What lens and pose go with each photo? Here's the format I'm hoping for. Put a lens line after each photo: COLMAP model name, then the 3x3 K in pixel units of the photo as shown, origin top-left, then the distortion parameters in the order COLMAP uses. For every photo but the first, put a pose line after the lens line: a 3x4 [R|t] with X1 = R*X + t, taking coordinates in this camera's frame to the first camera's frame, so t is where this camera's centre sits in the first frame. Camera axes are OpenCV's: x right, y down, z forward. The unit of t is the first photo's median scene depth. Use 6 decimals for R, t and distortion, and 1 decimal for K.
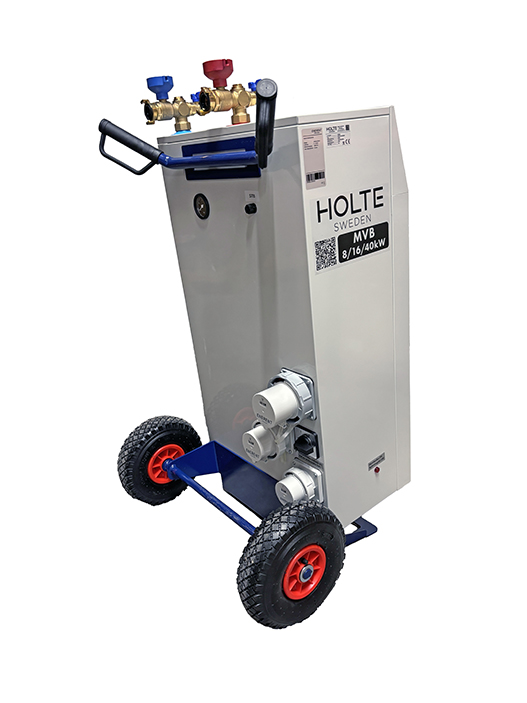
lens RADIAL K [[530.2, 0, 263.8], [0, 530.2, 350.7], [0, 0, 1]] dist [-0.001782, -0.000029]
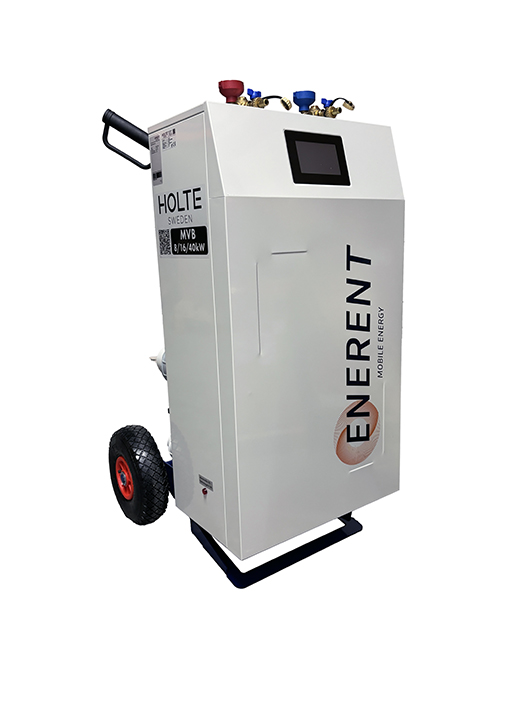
lens RADIAL K [[530.2, 0, 264.1], [0, 530.2, 352.2], [0, 0, 1]] dist [-0.001782, -0.000029]
pose [[-0.049526, 0.311304, -0.949019, 1.233272], [-0.344247, 0.886641, 0.308808, -0.387892], [0.937572, 0.341990, 0.063254, 1.169177]]
